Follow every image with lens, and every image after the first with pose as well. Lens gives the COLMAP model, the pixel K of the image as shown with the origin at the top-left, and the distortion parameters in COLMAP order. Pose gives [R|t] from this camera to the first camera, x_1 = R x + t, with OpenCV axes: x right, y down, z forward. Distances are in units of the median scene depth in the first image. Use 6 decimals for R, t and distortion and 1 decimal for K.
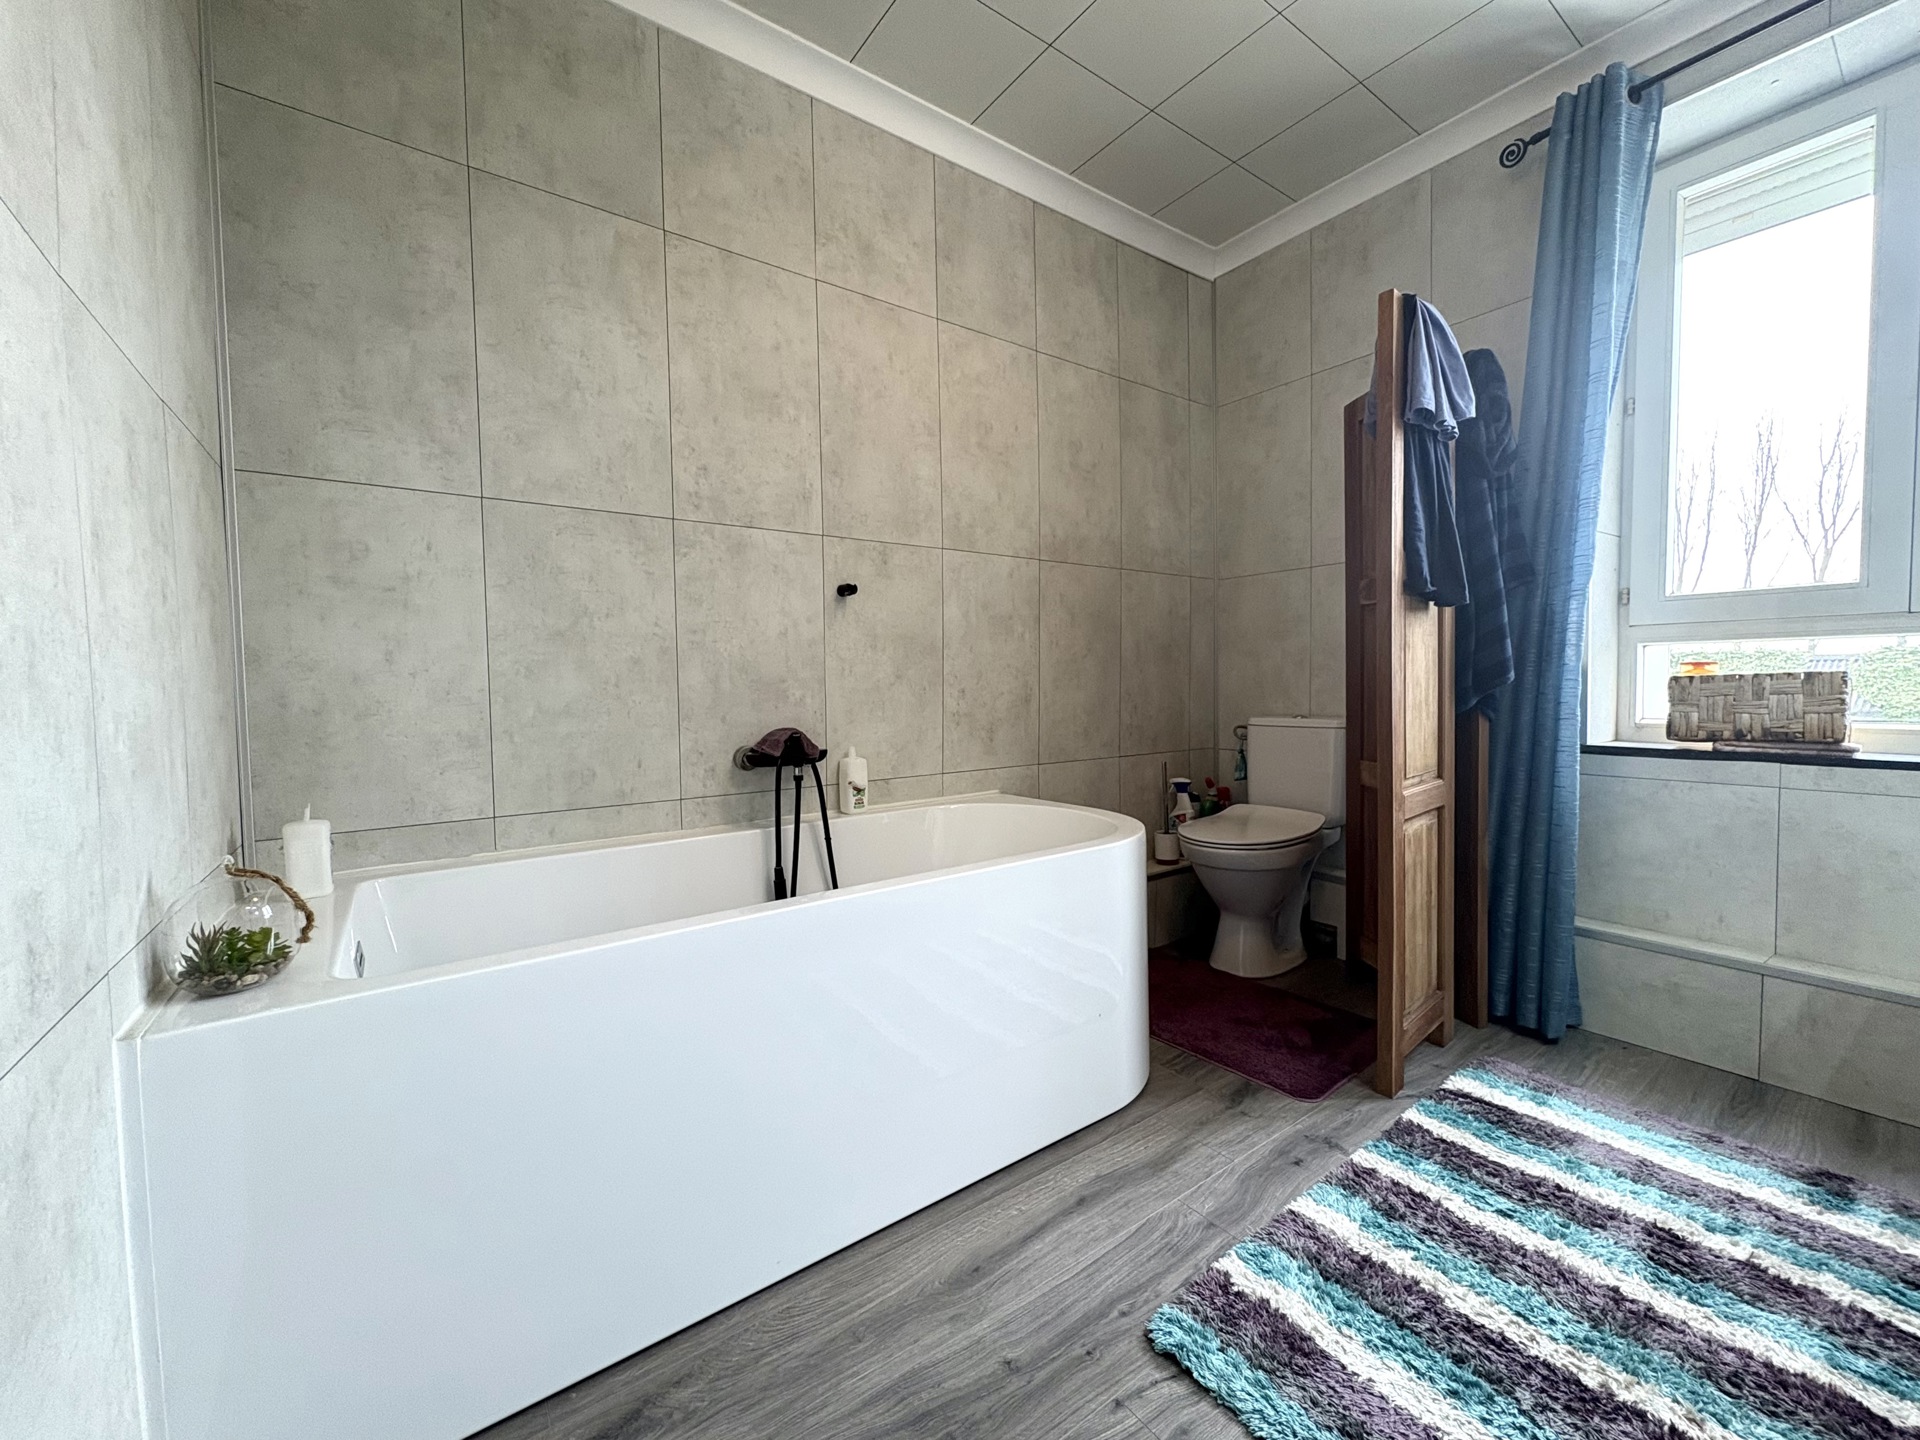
lens RADIAL K [[764.4, 0, 958.7], [0, 764.4, 712.8], [0, 0, 1]] dist [-0.001764, -0.000395]
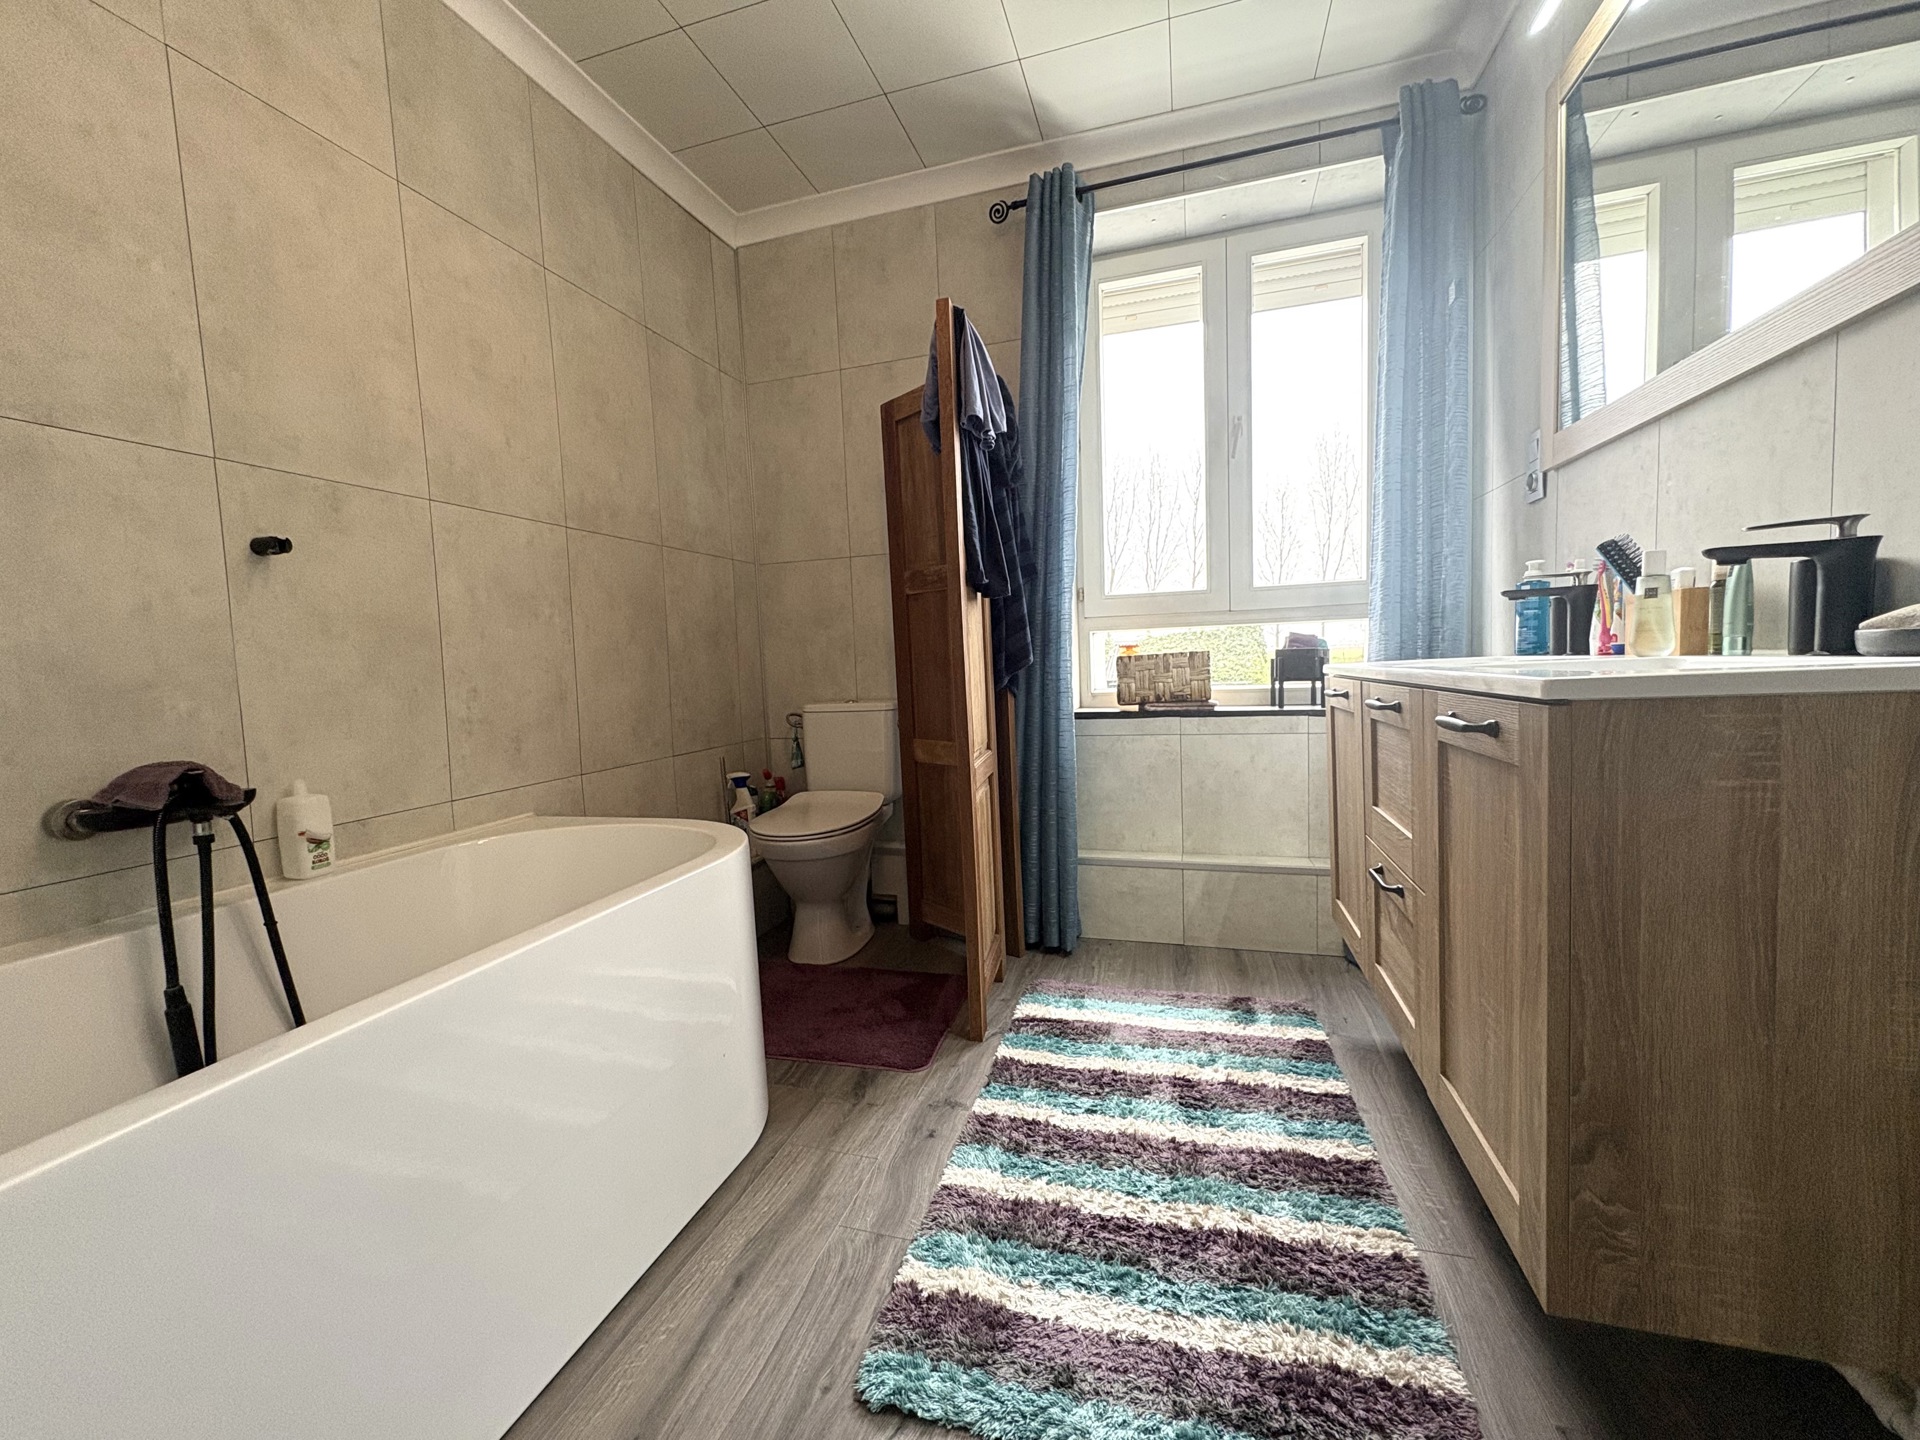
lens RADIAL K [[764.4, 0, 964.6], [0, 764.4, 714.9], [0, 0, 1]] dist [-0.001764, -0.000395]
pose [[0.795504, -0.061633, 0.602806, -0.077305], [0.051612, 0.998090, 0.033937, -0.005519], [-0.603747, 0.004115, 0.797165, 0.110502]]
